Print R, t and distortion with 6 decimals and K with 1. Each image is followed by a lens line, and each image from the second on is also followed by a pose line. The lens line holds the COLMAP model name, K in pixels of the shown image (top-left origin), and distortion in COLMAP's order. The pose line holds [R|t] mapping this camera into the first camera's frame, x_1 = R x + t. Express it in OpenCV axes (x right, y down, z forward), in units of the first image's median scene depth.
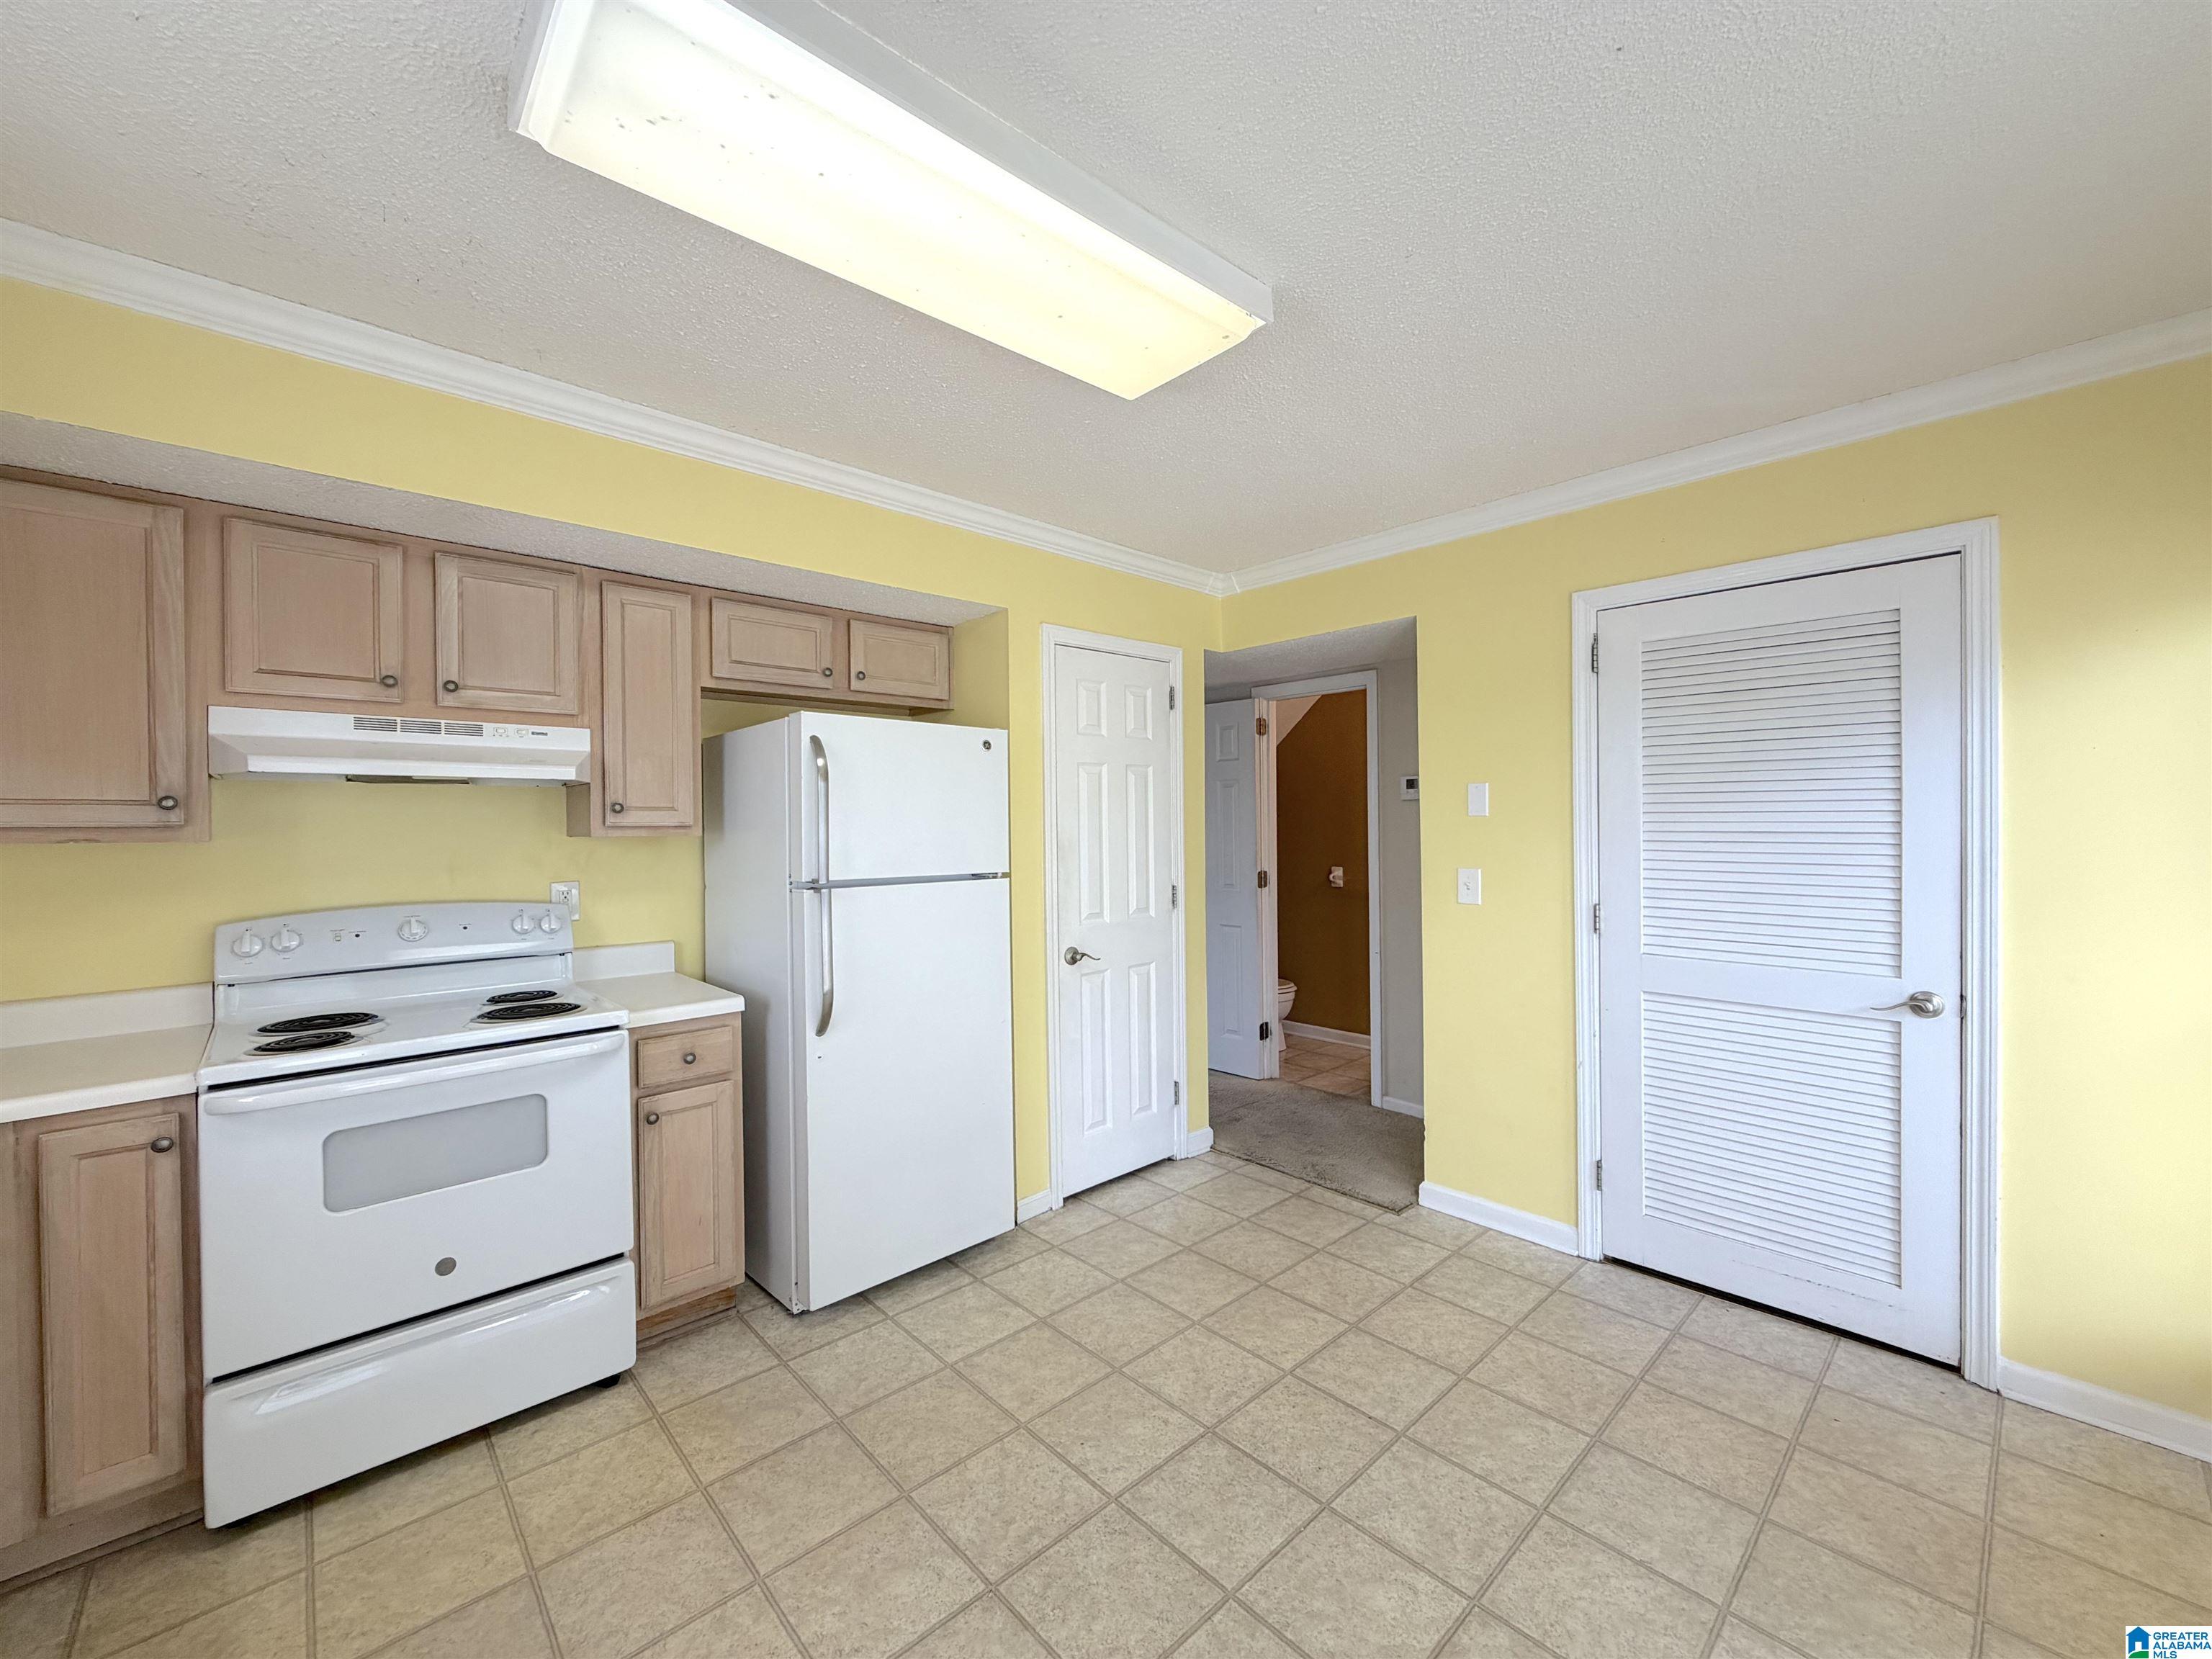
lens RADIAL K [[882.8, 0, 1097.1], [0, 882.8, 826.7], [0, 0, 1]] dist [-0.001540, 0.000303]
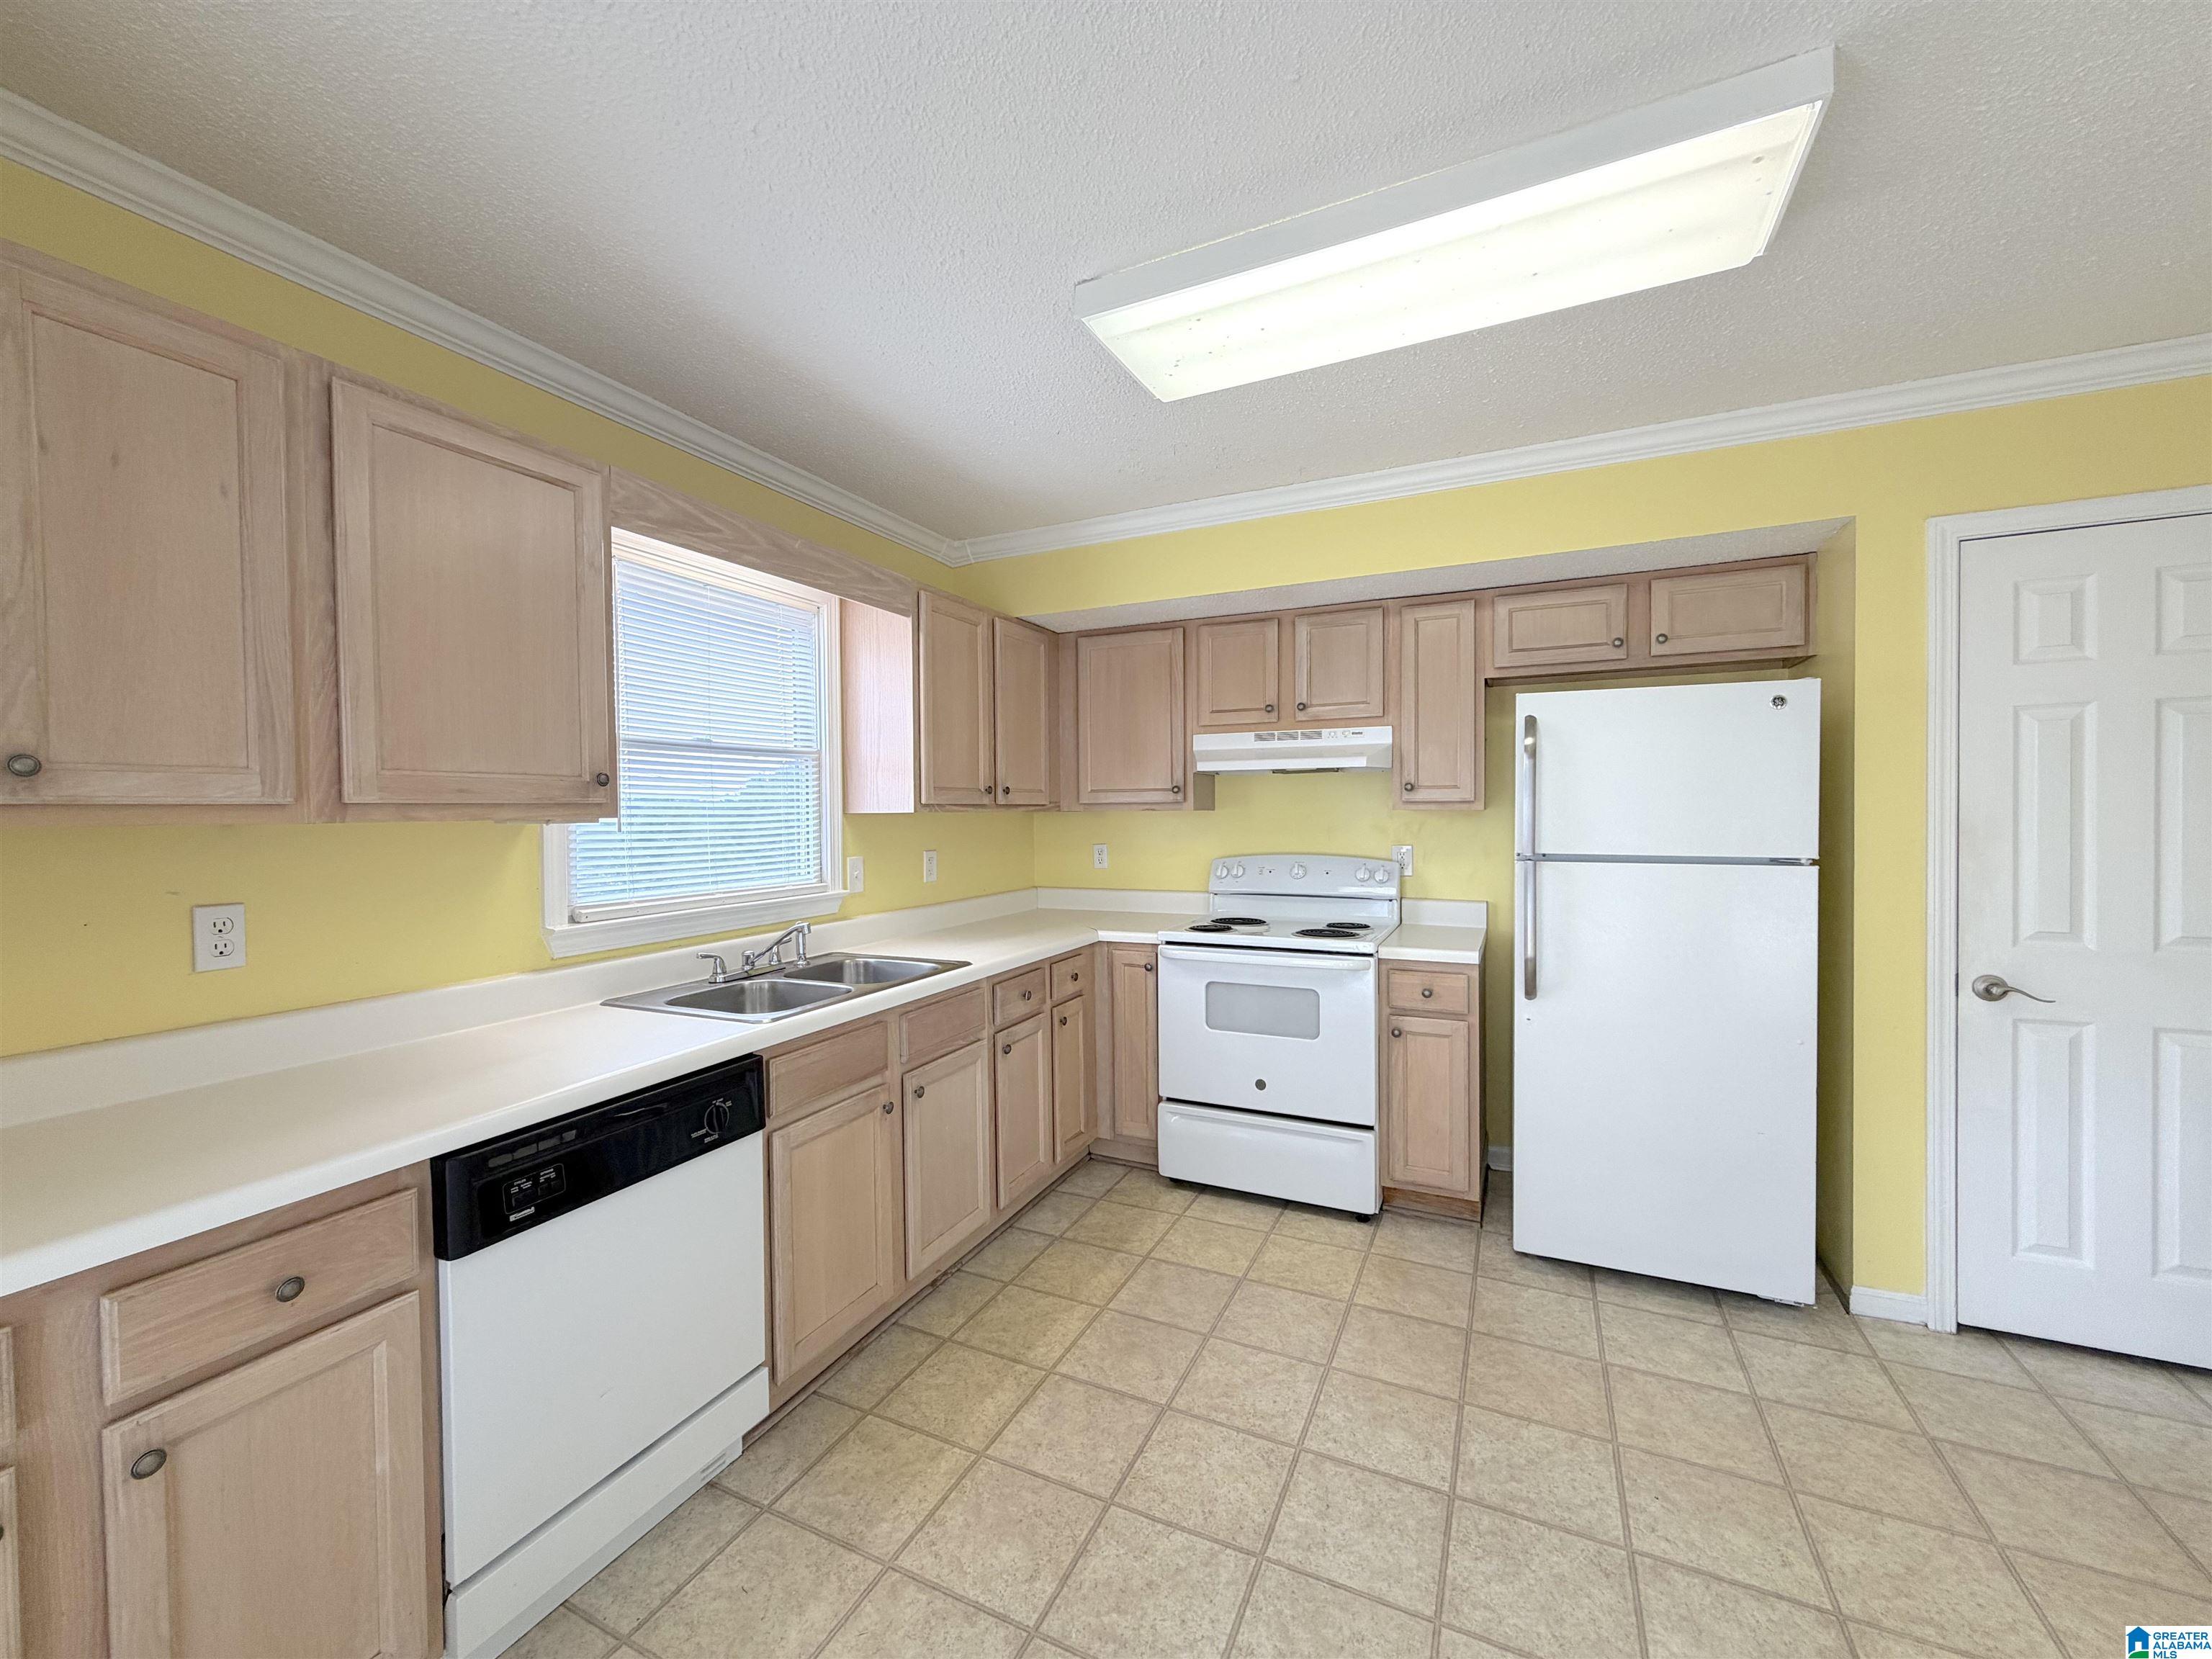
lens RADIAL K [[882.8, 0, 1094.0], [0, 882.8, 828.6], [0, 0, 1]] dist [-0.001540, 0.000303]
pose [[0.364762, 0.025377, -0.930755, 0.516256], [0.001700, 0.999609, 0.027920, 0.002117], [0.931099, -0.011767, 0.364576, 0.140947]]
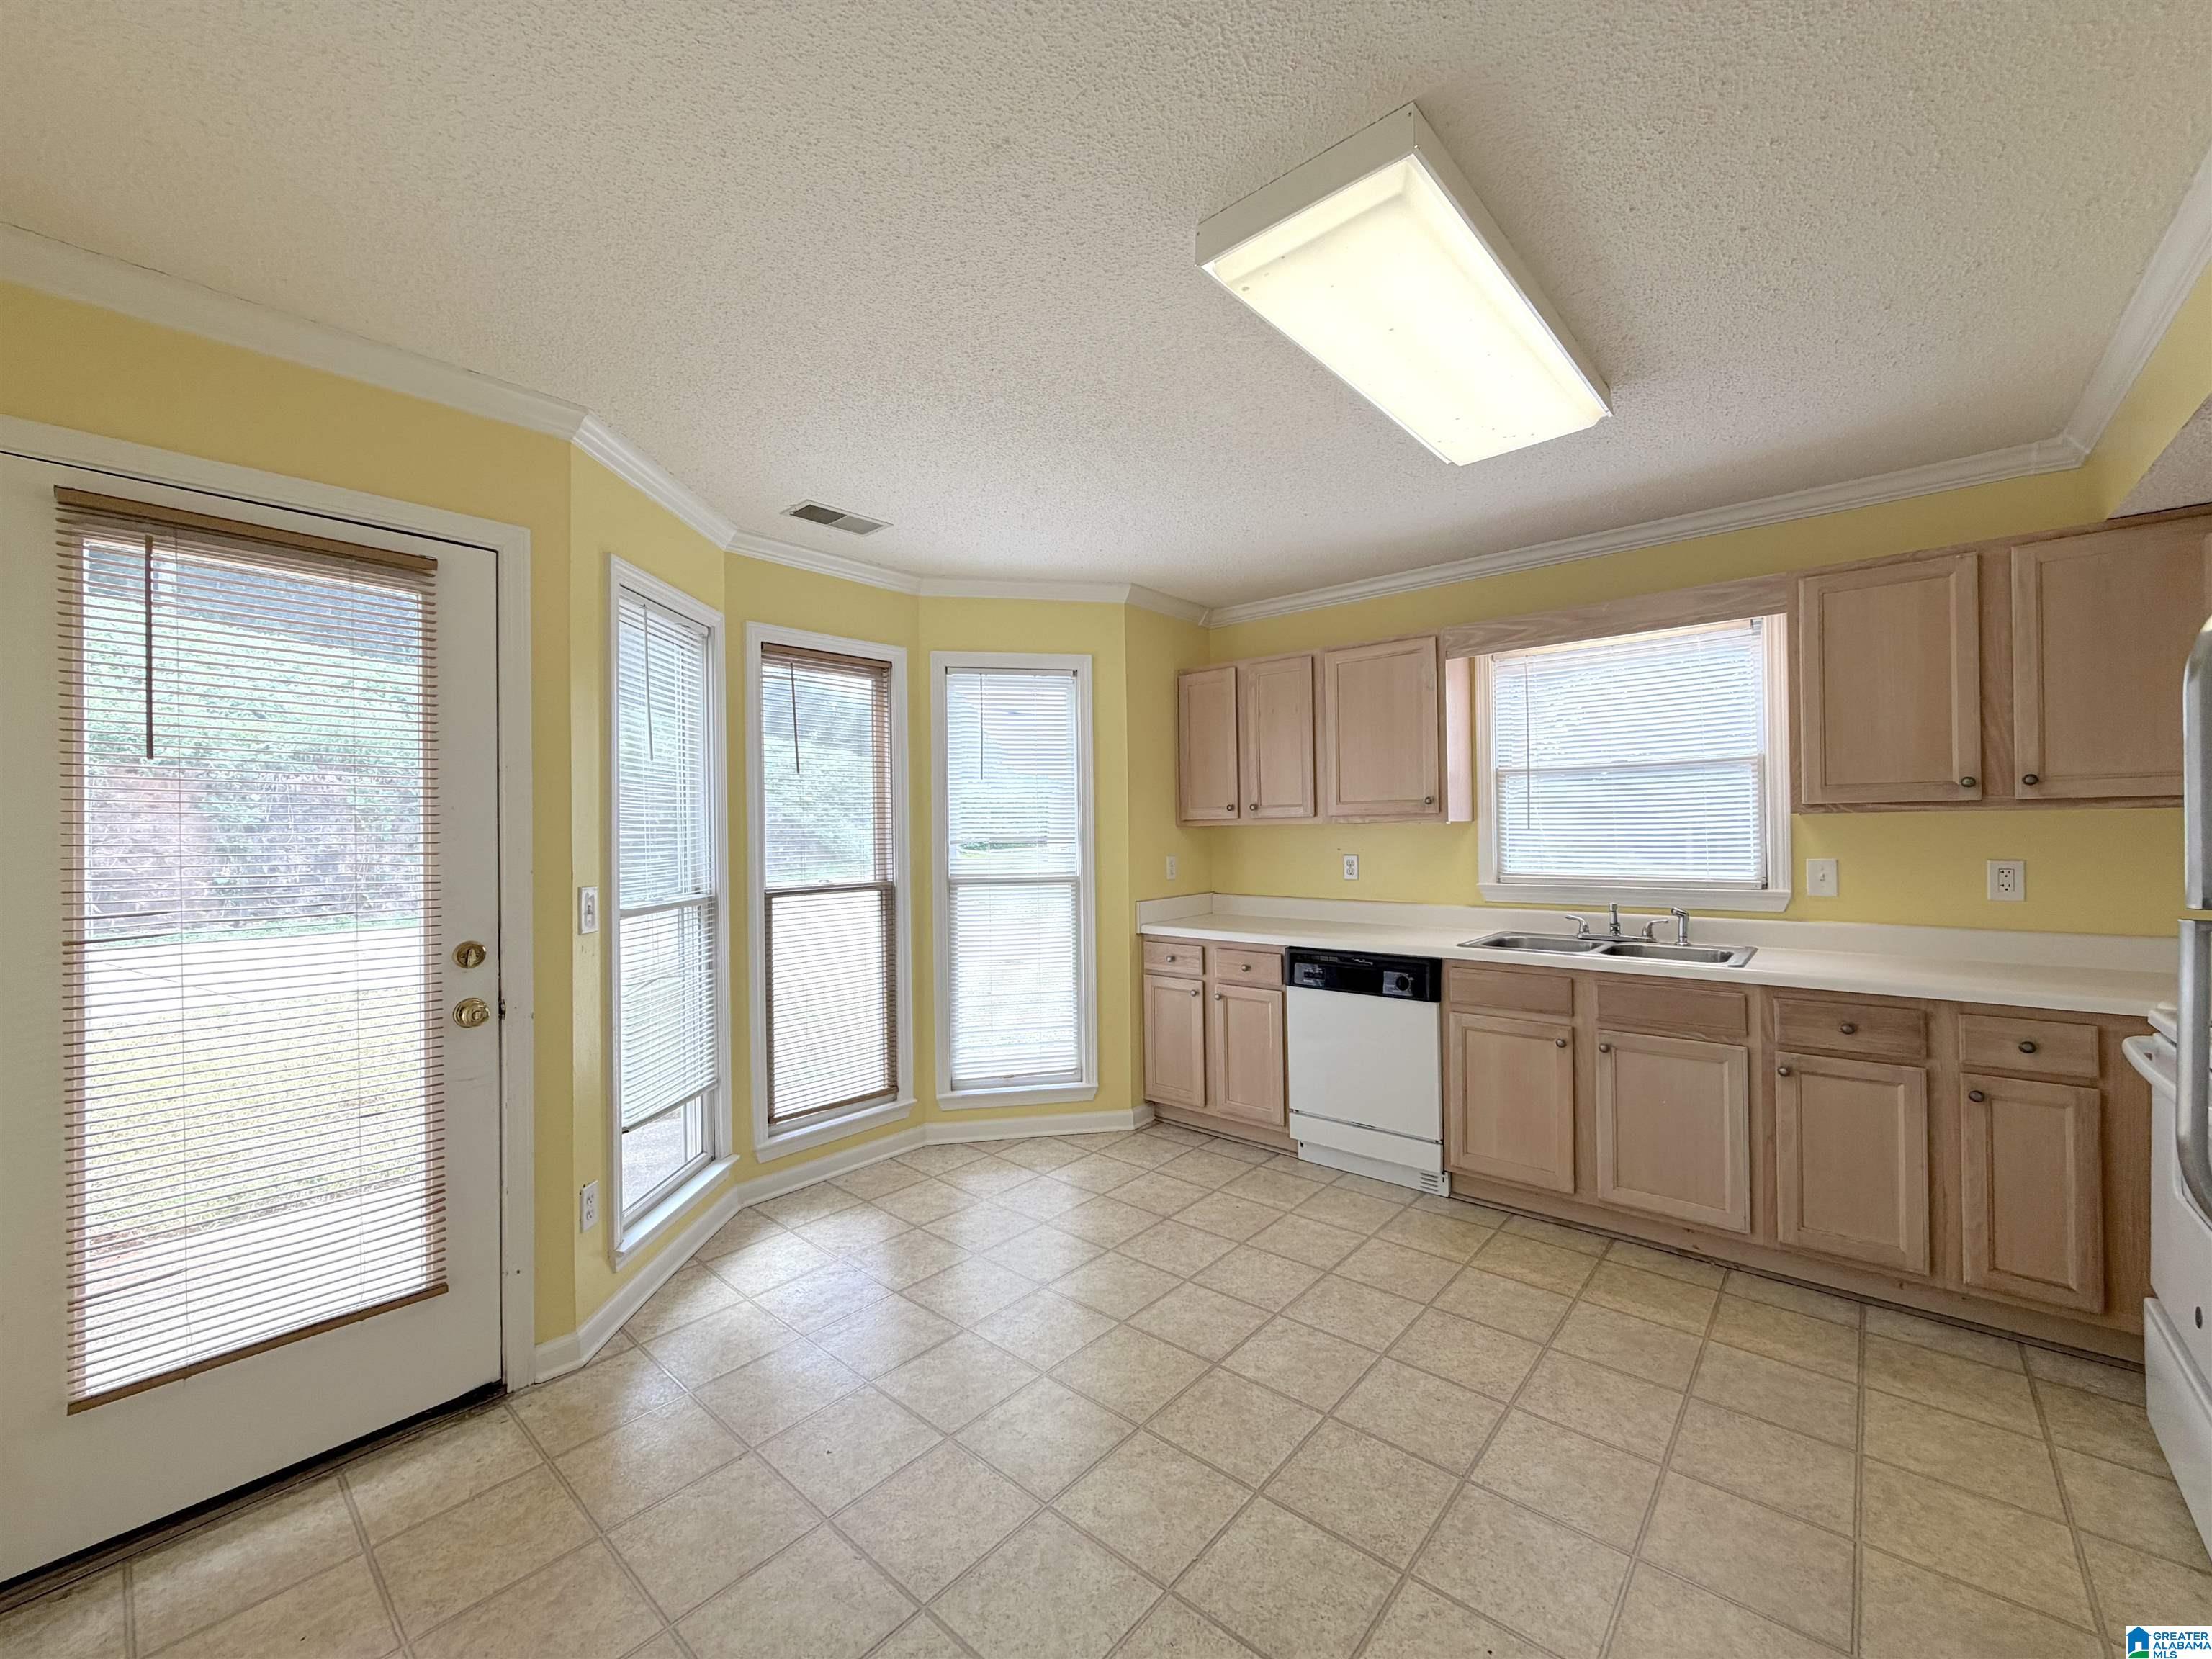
lens RADIAL K [[882.8, 0, 1094.7], [0, 882.8, 826.7], [0, 0, 1]] dist [-0.001540, 0.000303]
pose [[-0.994348, 0.023205, -0.103605, 0.325204], [0.023154, 0.999730, 0.001701, 0.007991], [0.103617, -0.000708, -0.994617, 1.495356]]
